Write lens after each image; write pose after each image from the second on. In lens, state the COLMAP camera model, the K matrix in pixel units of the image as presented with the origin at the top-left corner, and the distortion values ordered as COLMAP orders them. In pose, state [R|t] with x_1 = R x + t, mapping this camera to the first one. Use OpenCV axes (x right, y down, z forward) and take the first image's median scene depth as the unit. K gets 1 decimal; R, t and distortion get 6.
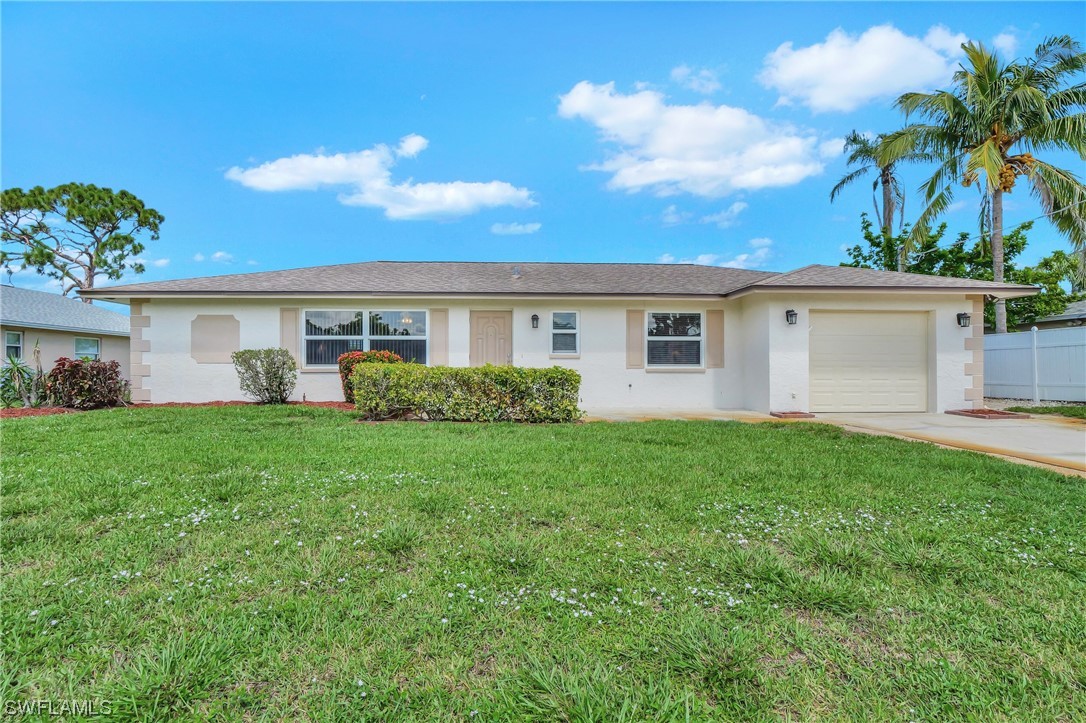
lens RADIAL K [[527.5, 0, 531.2], [0, 527.5, 355.5], [0, 0, 1]] dist [-0.010806, -0.003554]
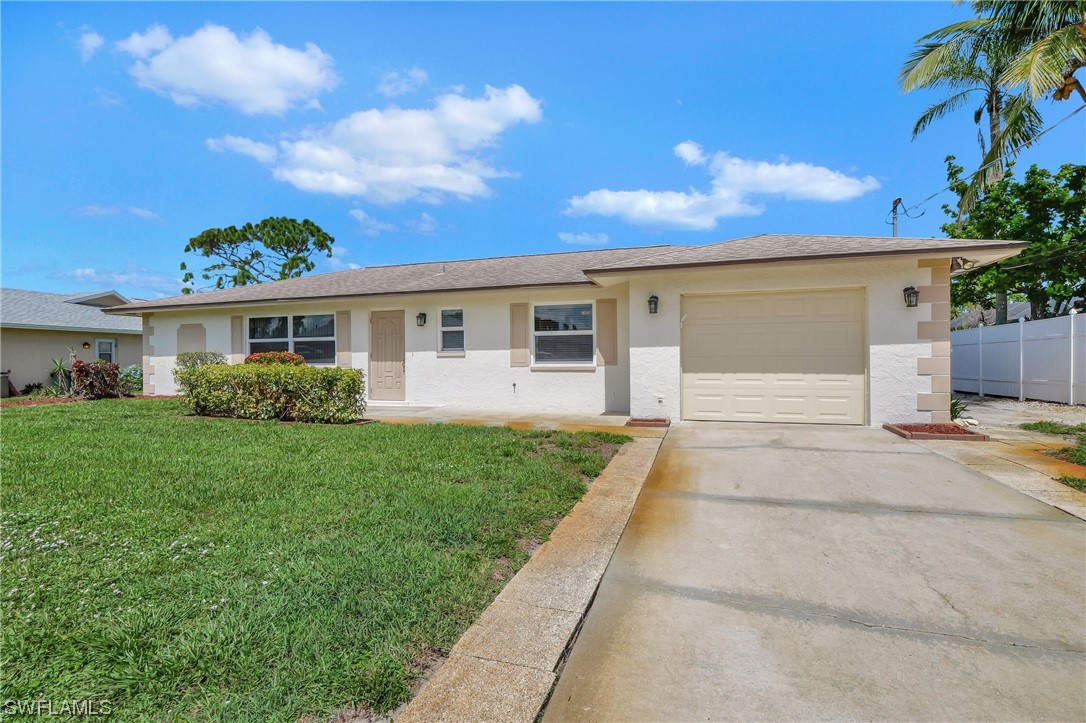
lens RADIAL K [[527.5, 0, 526.6], [0, 527.5, 347.9], [0, 0, 1]] dist [-0.010806, -0.003554]
pose [[0.934922, -0.016648, -0.354462, 0.533021], [0.015642, 0.999861, -0.005703, -0.002663], [0.354508, -0.000213, 0.935053, 0.138321]]
